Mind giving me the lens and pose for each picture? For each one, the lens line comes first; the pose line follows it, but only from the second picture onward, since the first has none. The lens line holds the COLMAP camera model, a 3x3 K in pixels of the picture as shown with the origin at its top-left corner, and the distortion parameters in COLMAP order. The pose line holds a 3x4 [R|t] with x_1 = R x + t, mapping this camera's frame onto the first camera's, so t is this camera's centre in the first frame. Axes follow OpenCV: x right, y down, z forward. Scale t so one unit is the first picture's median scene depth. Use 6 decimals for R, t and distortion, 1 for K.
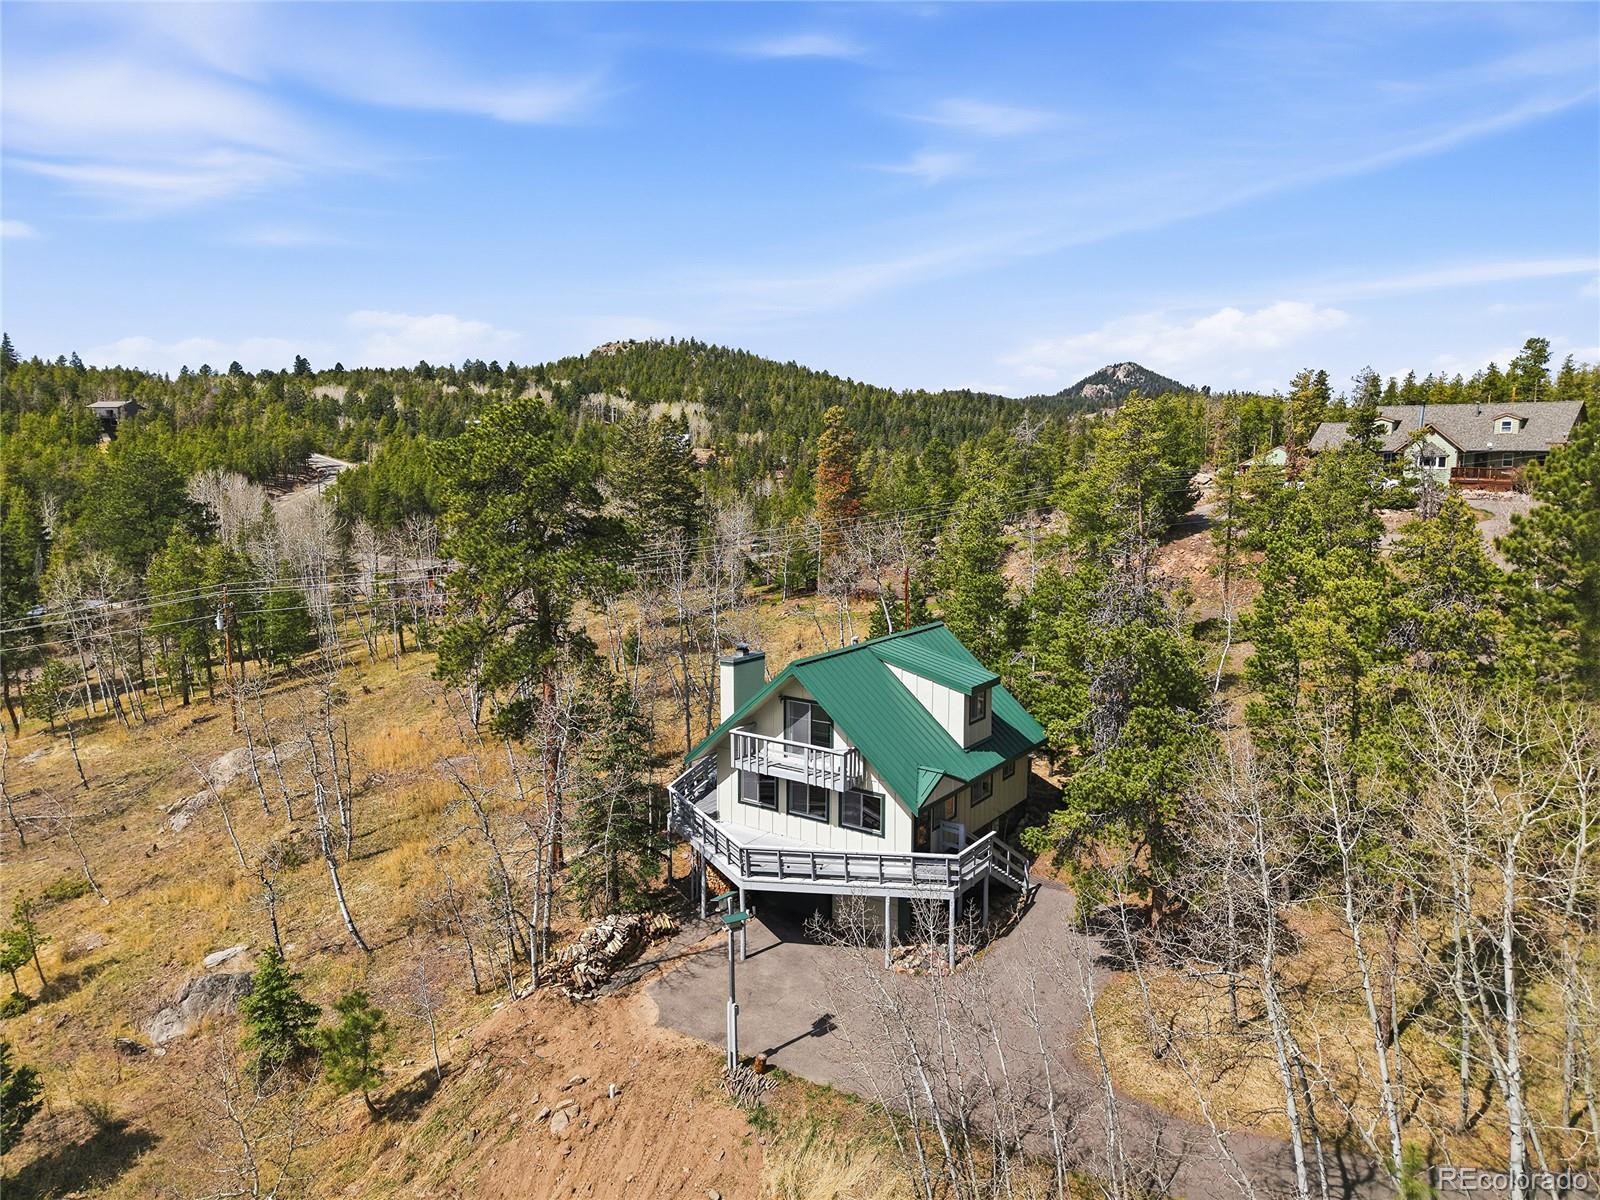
lens RADIAL K [[1068.9, 0, 810.8], [0, 1068.9, 608.0], [0, 0, 1]] dist [0.017944, -0.016496]
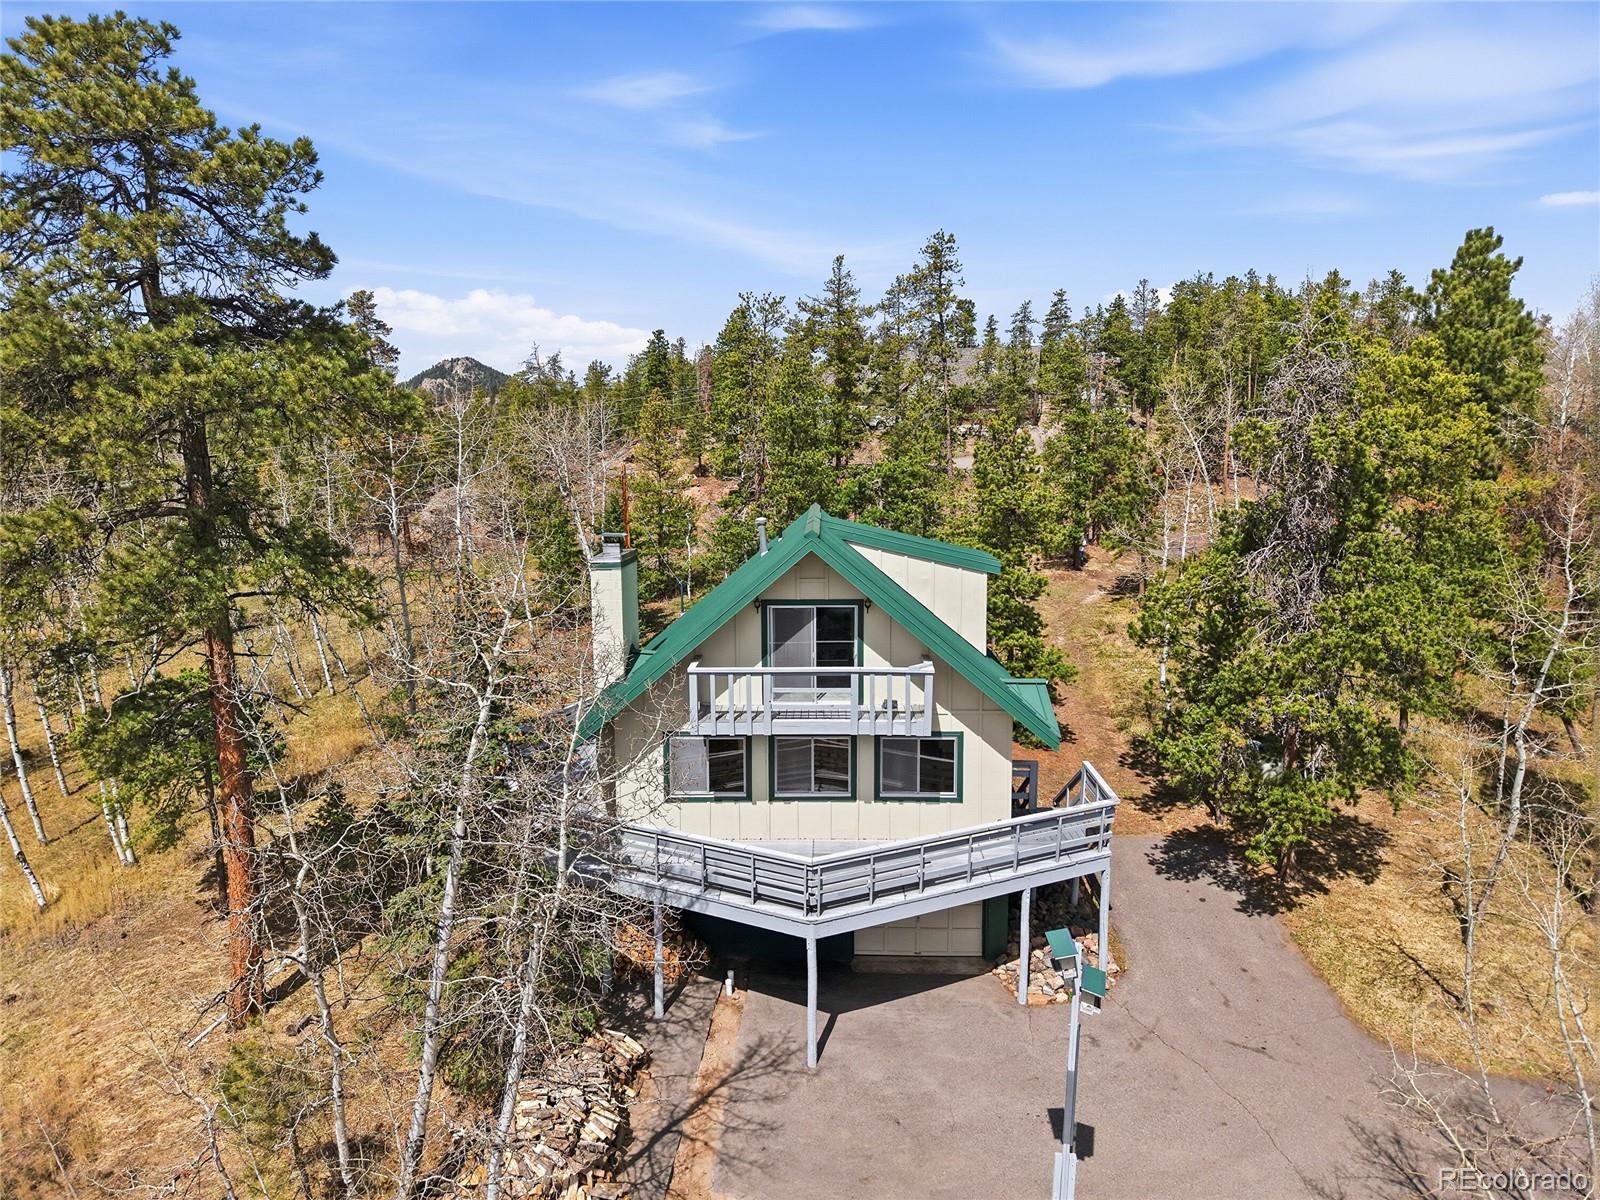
lens RADIAL K [[1068.9, 0, 810.8], [0, 1068.9, 608.0], [0, 0, 1]] dist [0.017944, -0.016496]
pose [[0.829764, -0.089930, 0.550822, -0.328431], [0.089053, 0.995622, 0.028399, 0.074554], [-0.550964, 0.025488, 0.834140, 0.509784]]
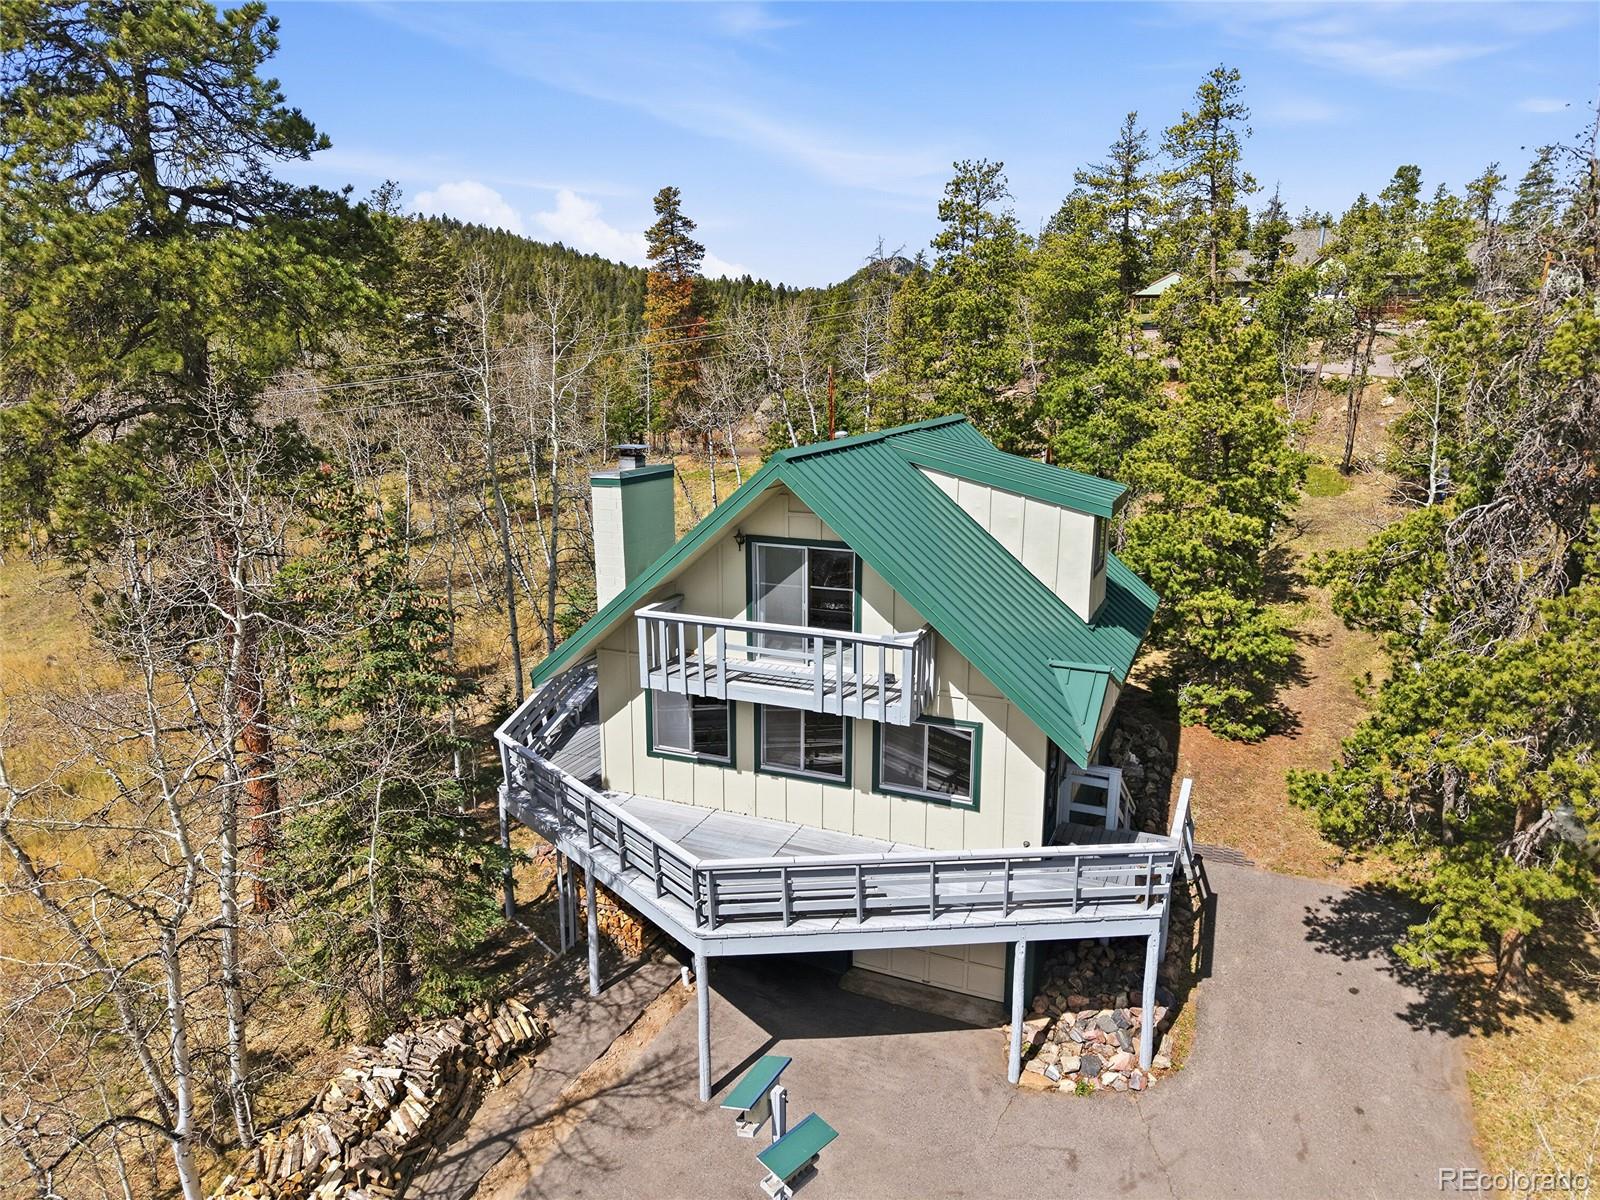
lens RADIAL K [[1068.9, 0, 810.8], [0, 1068.9, 608.0], [0, 0, 1]] dist [0.017944, -0.016496]
pose [[0.978640, -0.051113, 0.199127, -0.095072], [0.032701, 0.994971, 0.094678, 0.072802], [-0.202965, -0.086144, 0.975389, 0.533658]]
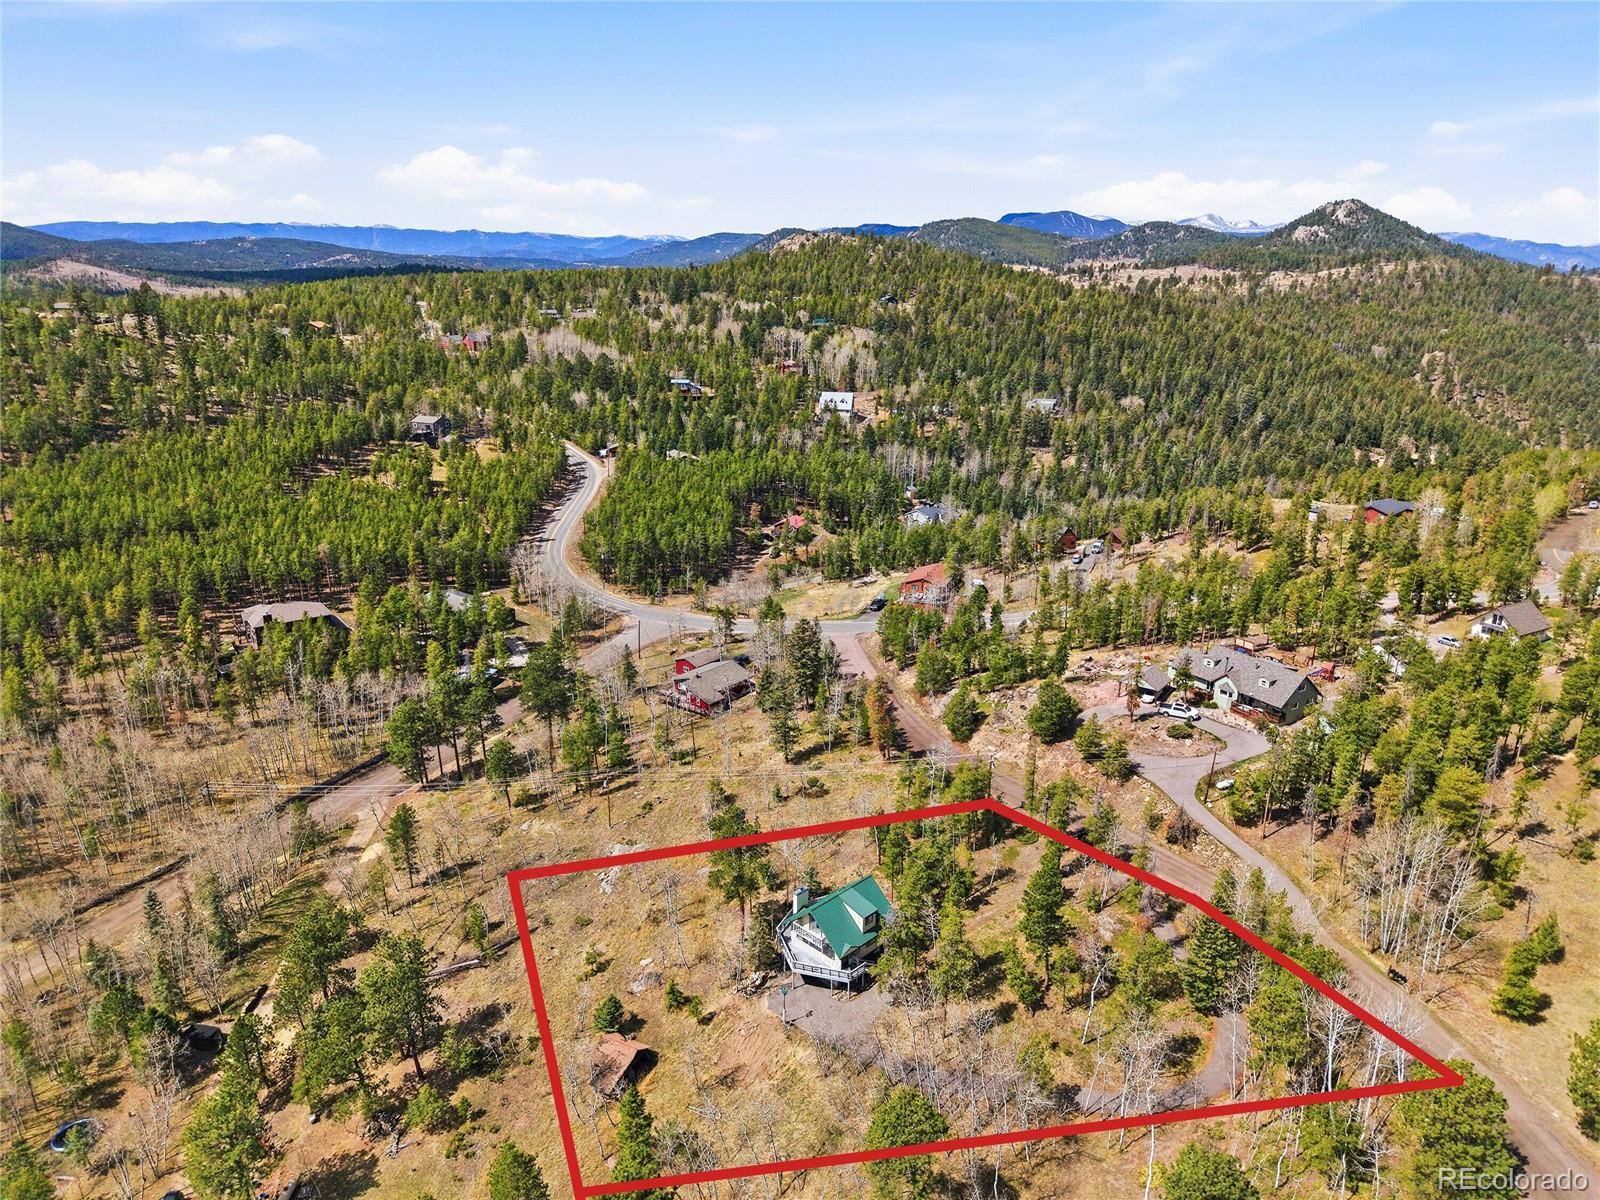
lens RADIAL K [[1068.9, 0, 810.8], [0, 1068.9, 608.0], [0, 0, 1]] dist [0.017944, -0.016496]
pose [[0.985551, 0.059044, -0.158754, 0.468653], [-0.032715, 0.985983, 0.163610, -1.455540], [0.166189, -0.156052, 0.973668, -2.188430]]
